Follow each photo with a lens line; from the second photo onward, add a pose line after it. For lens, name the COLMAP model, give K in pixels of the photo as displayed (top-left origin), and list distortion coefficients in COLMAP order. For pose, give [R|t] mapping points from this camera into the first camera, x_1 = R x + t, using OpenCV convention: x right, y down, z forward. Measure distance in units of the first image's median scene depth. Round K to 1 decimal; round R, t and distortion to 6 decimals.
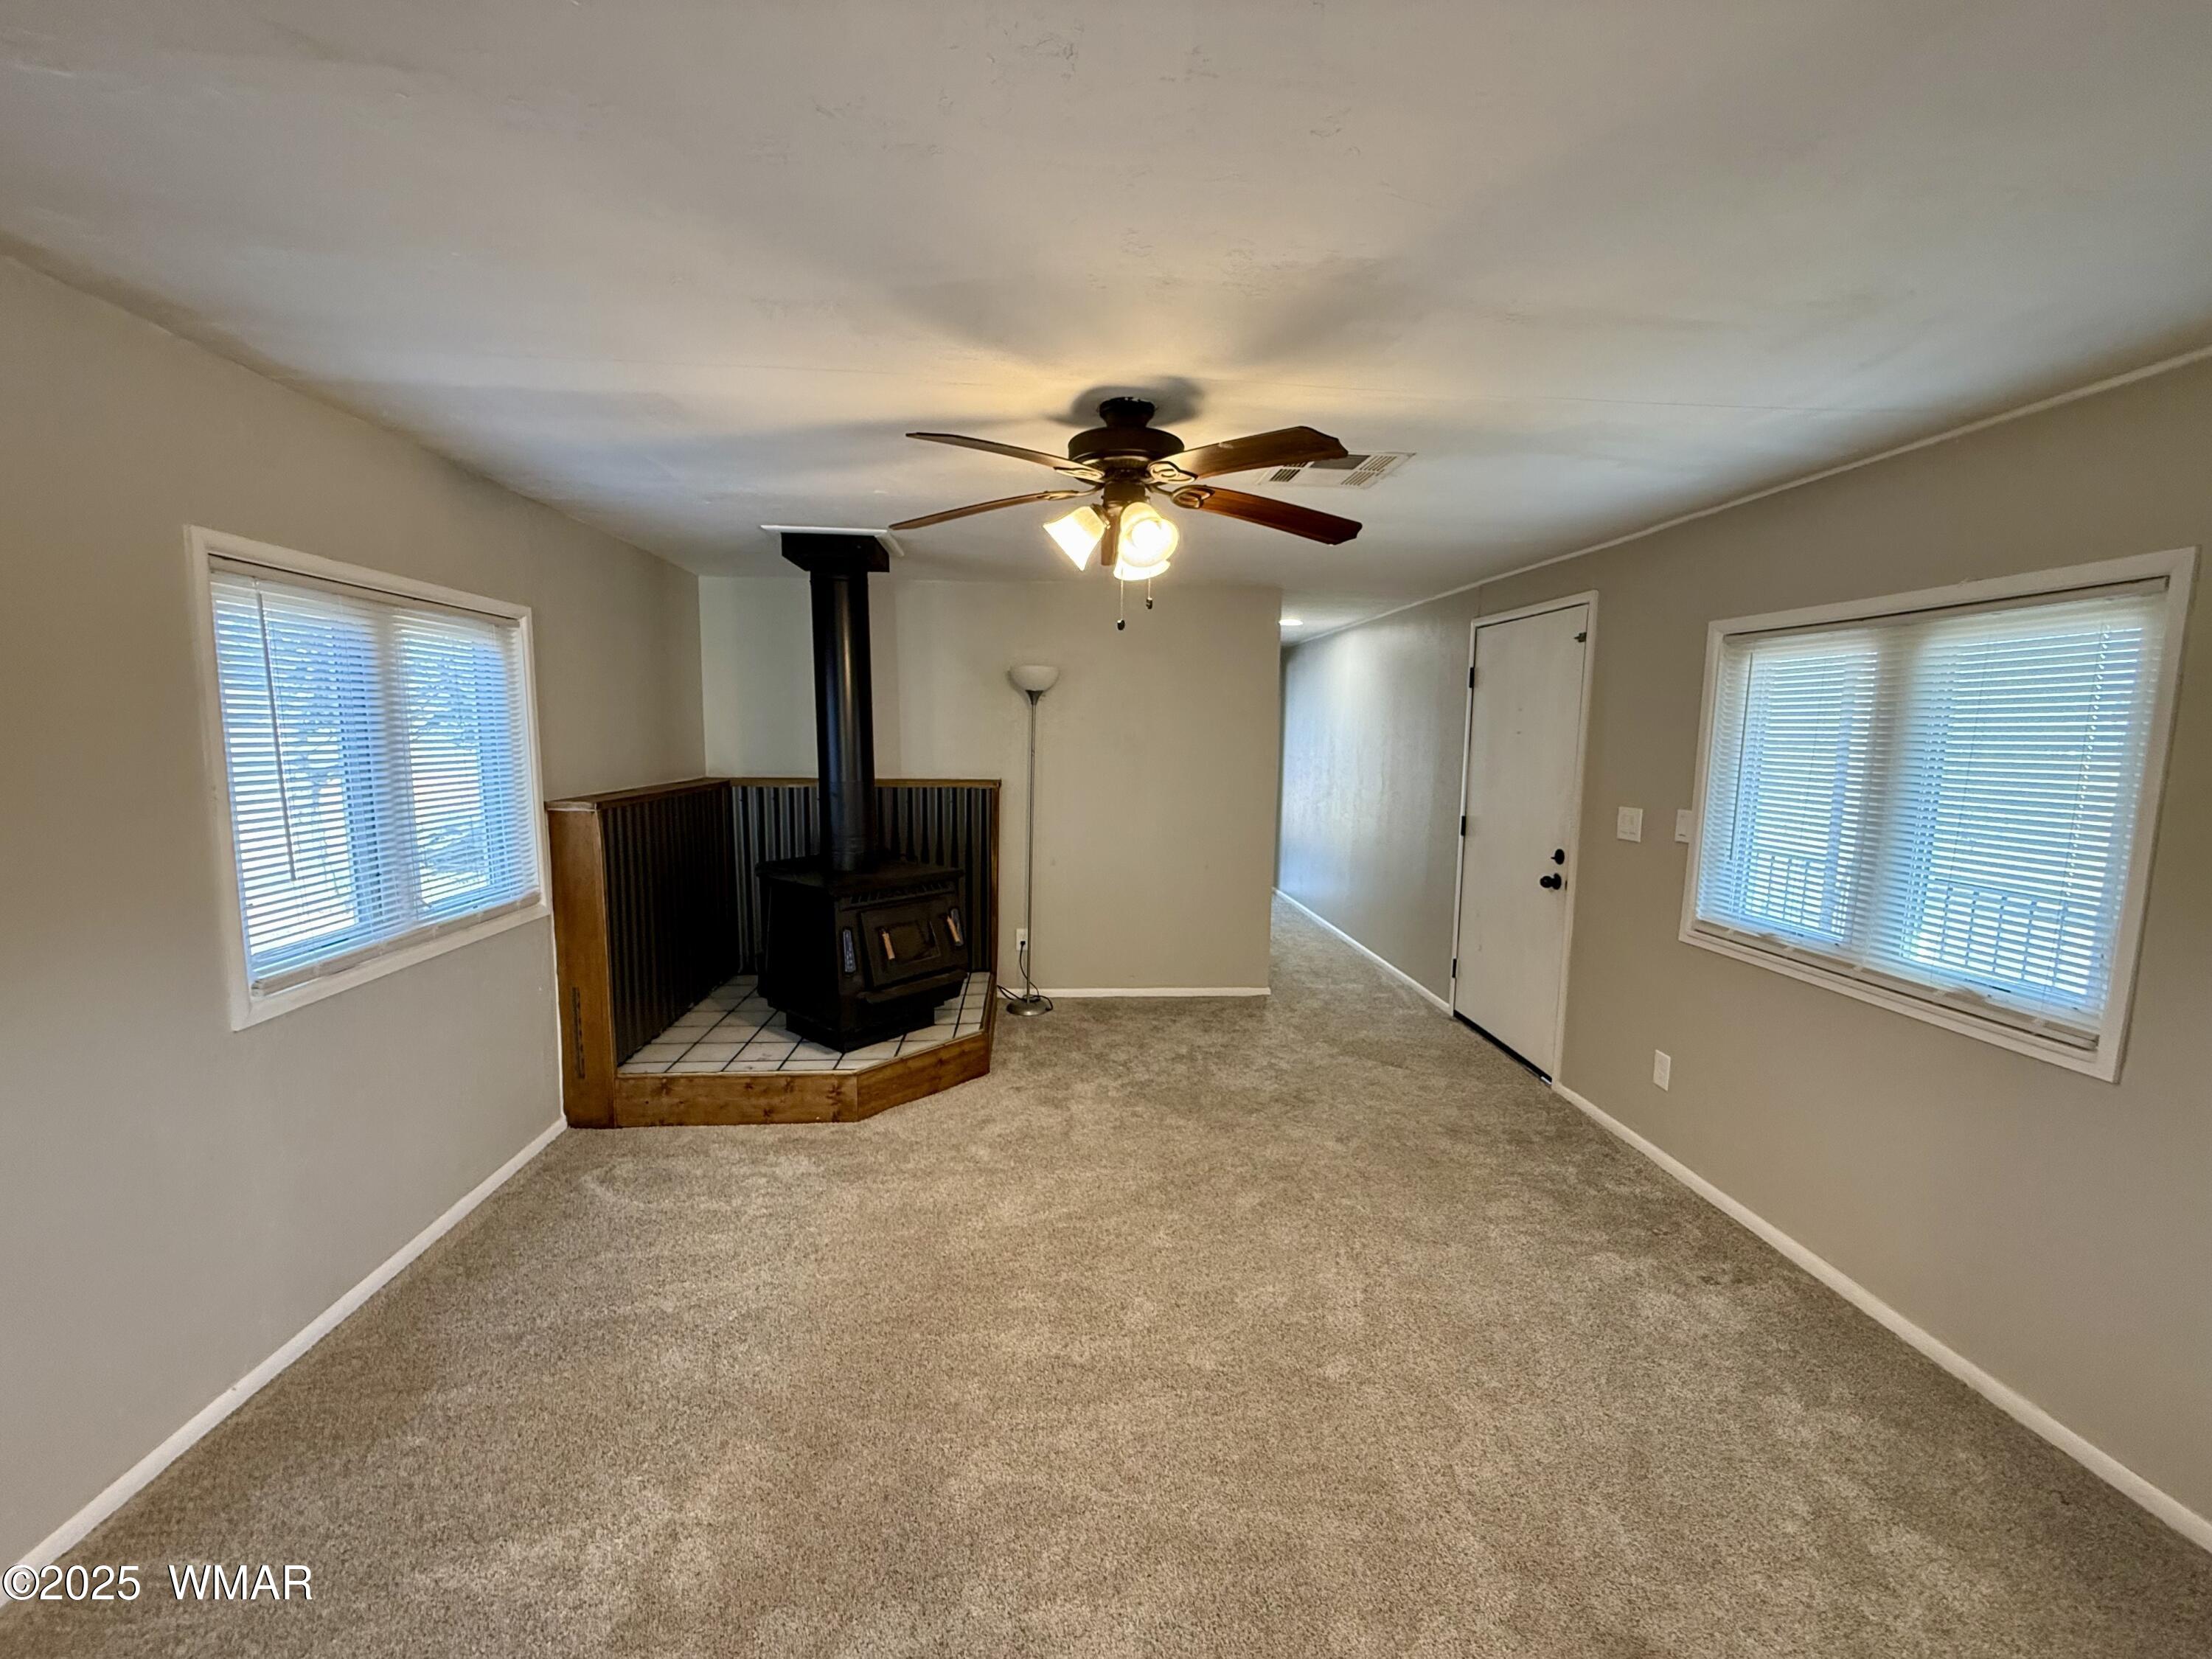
lens RADIAL K [[882.0, 0, 1102.4], [0, 882.0, 828.8], [0, 0, 1]] dist [0.001124, 0.000176]
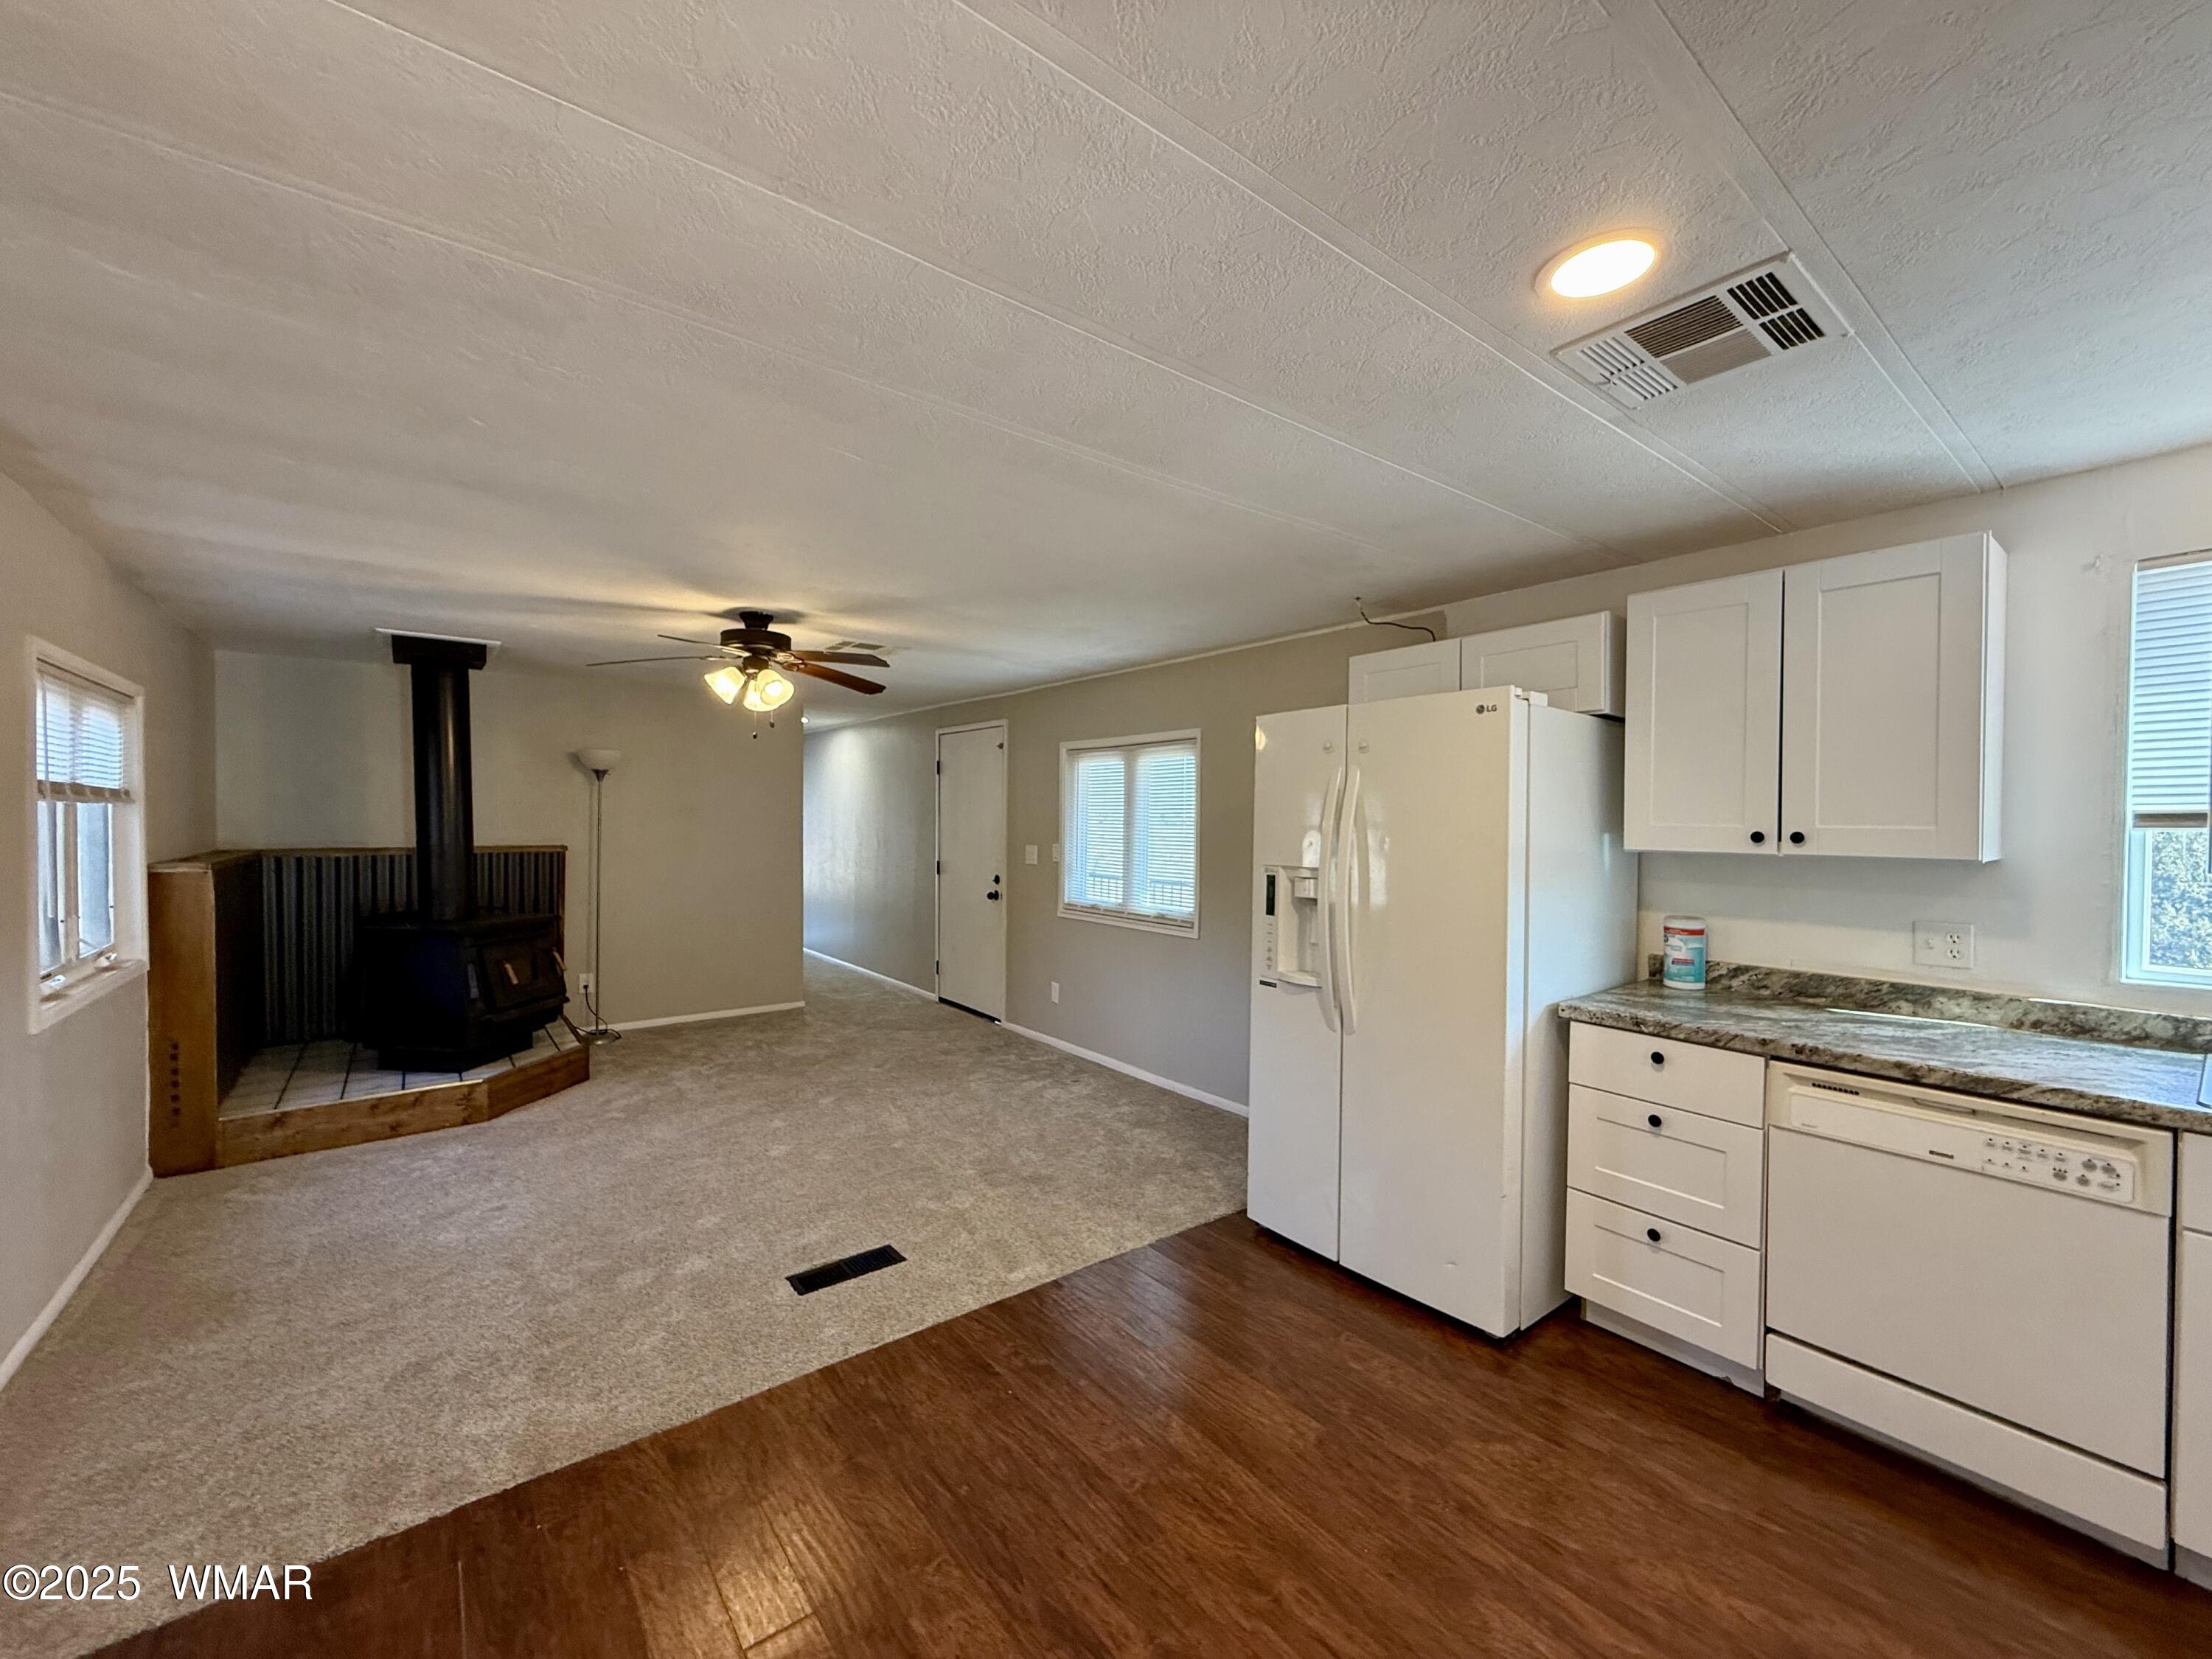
lens RADIAL K [[882.0, 0, 1102.4], [0, 882.0, 828.8], [0, 0, 1]] dist [0.001124, 0.000176]
pose [[0.830786, -0.015902, 0.556364, -0.245557], [0.067006, 0.995179, -0.071611, 0.076570], [-0.552544, 0.096773, 0.827847, -0.508632]]
